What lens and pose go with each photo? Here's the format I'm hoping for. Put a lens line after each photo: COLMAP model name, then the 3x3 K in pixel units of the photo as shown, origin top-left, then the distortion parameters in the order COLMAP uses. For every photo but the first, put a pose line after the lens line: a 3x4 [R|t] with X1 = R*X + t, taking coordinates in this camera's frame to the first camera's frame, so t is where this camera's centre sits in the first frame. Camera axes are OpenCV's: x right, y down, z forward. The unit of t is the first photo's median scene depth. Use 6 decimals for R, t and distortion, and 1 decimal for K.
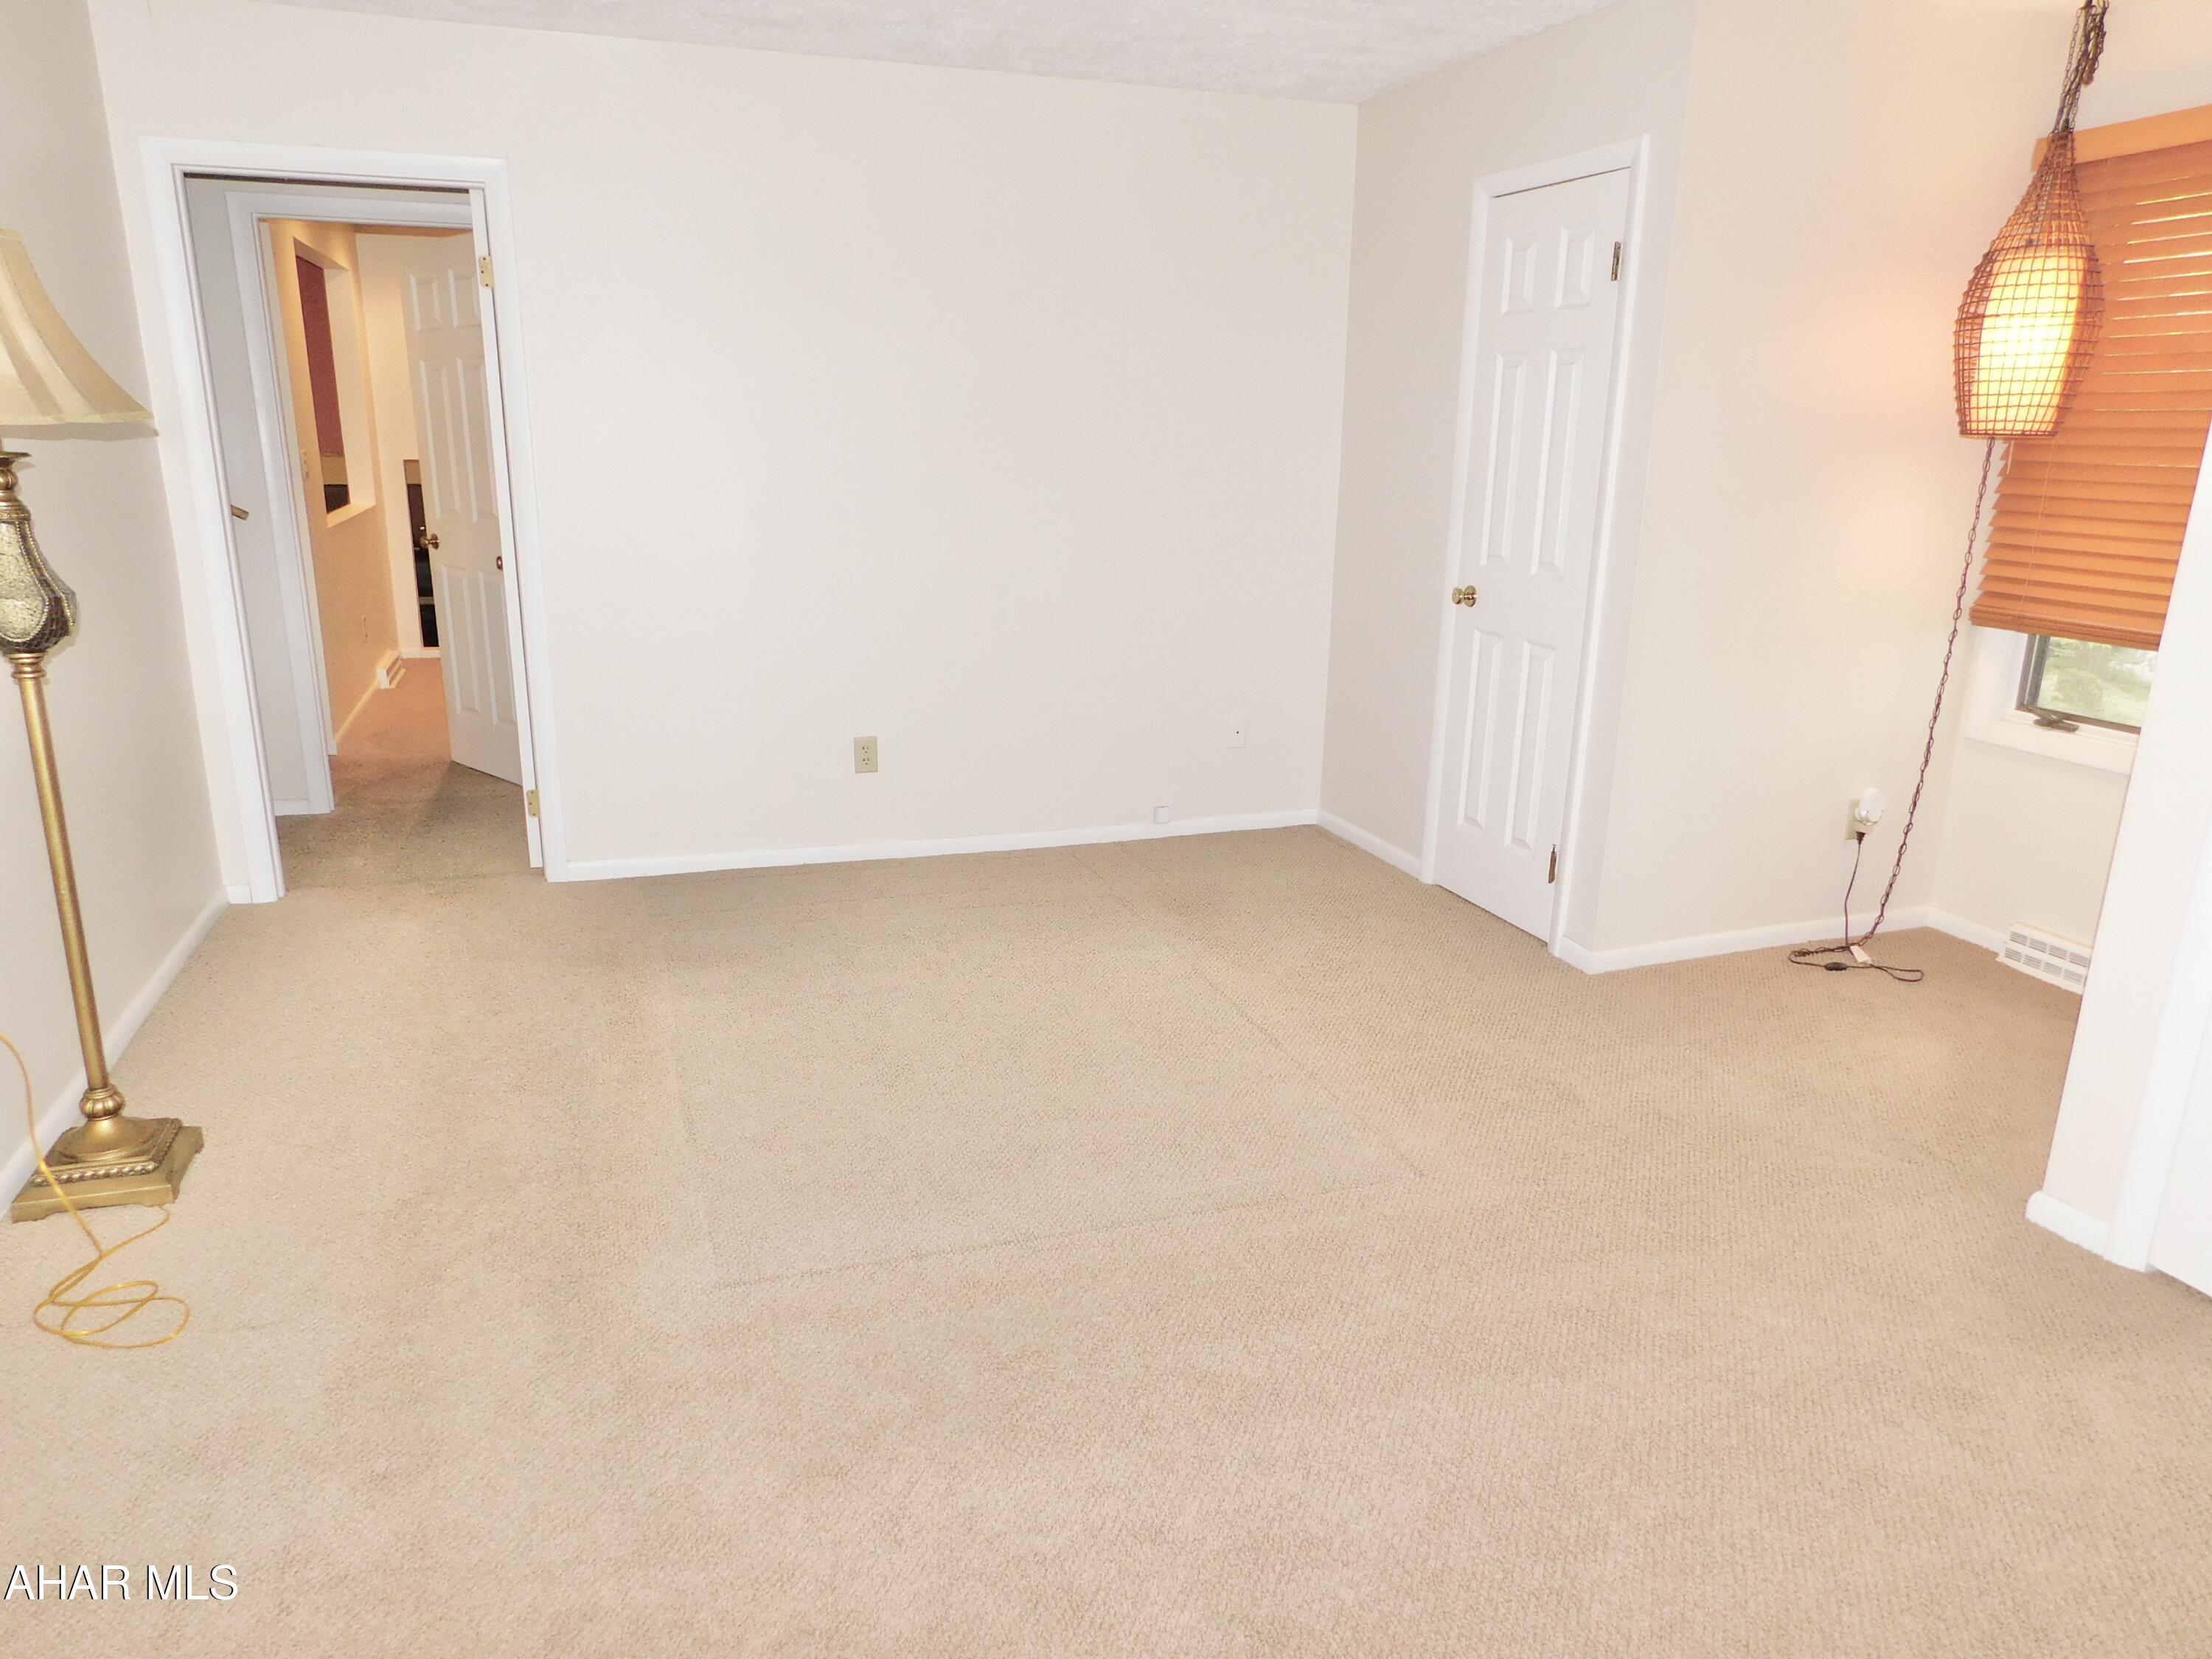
lens RADIAL K [[1472.2, 0, 1106.0], [0, 1472.2, 829.5], [0, 0, 1]] dist [-0.076245, 0.077905]
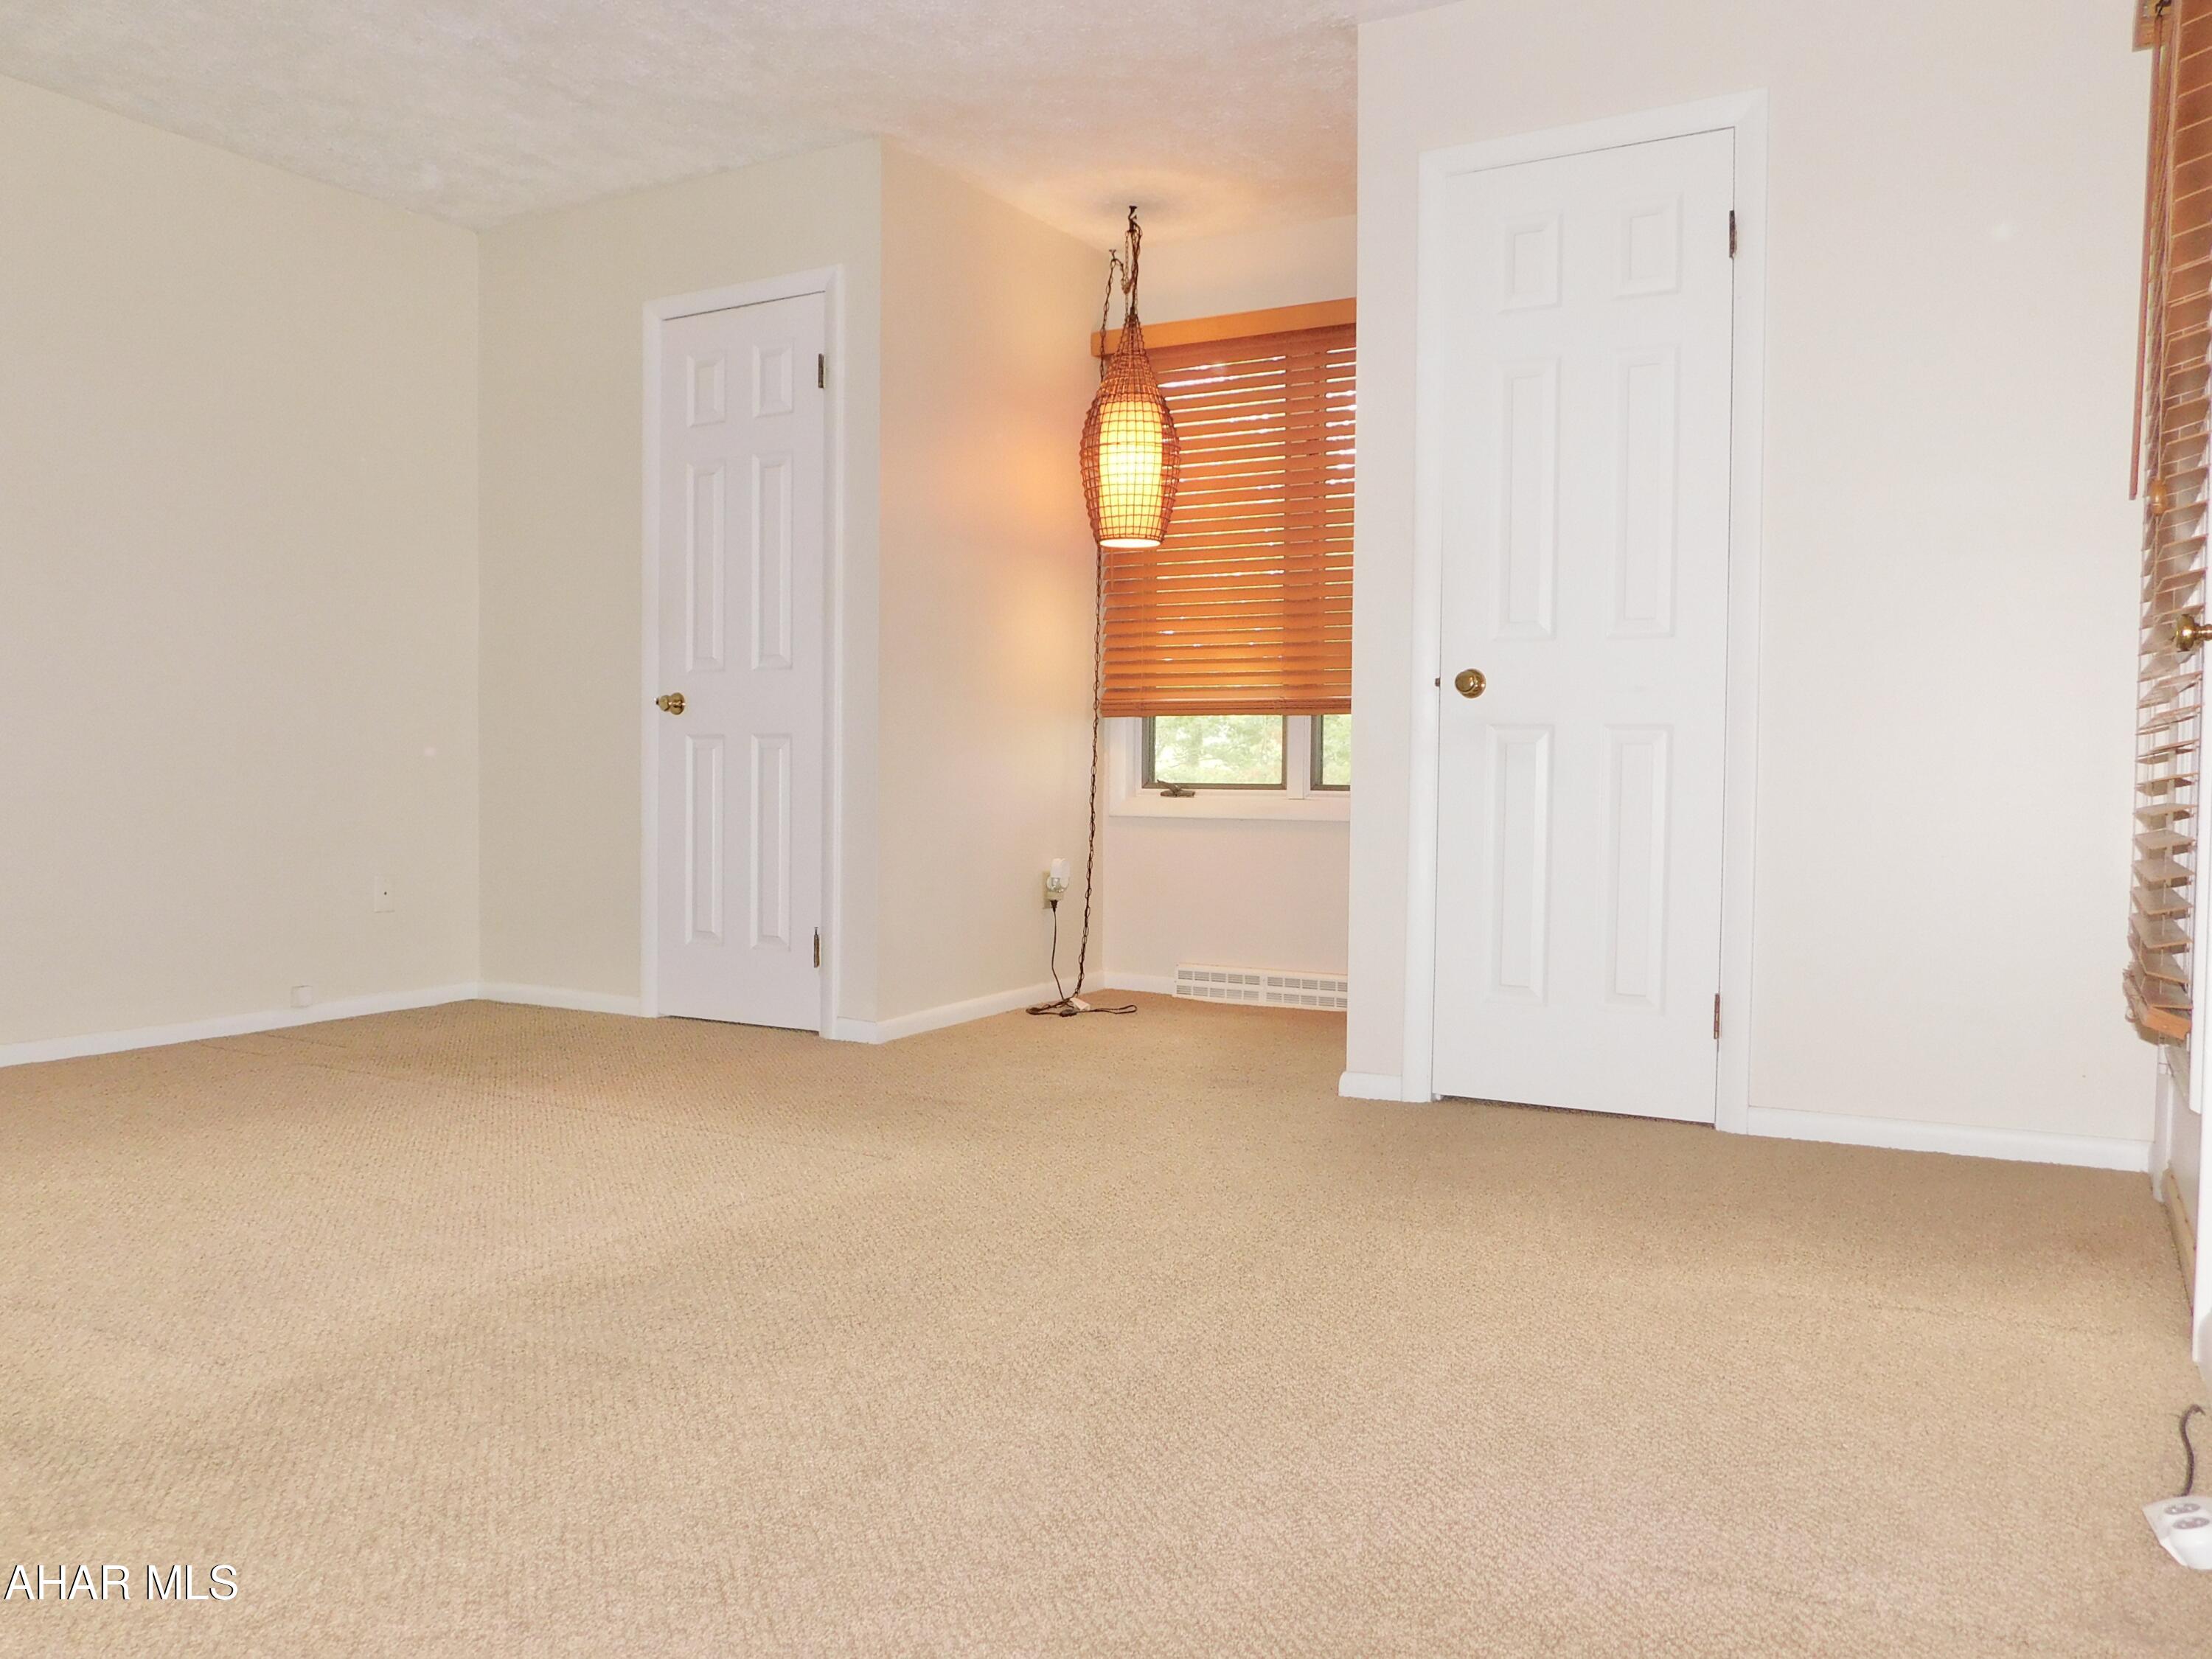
lens RADIAL K [[1644.8, 0, 1106.0], [0, 1644.8, 829.5], [0, 0, 1]] dist [-0.085715, 0.084823]
pose [[0.757801, -0.033439, 0.651628, -0.267259], [0.177806, 0.971473, -0.156925, 0.155793], [-0.627791, 0.234781, 0.742129, 0.035869]]
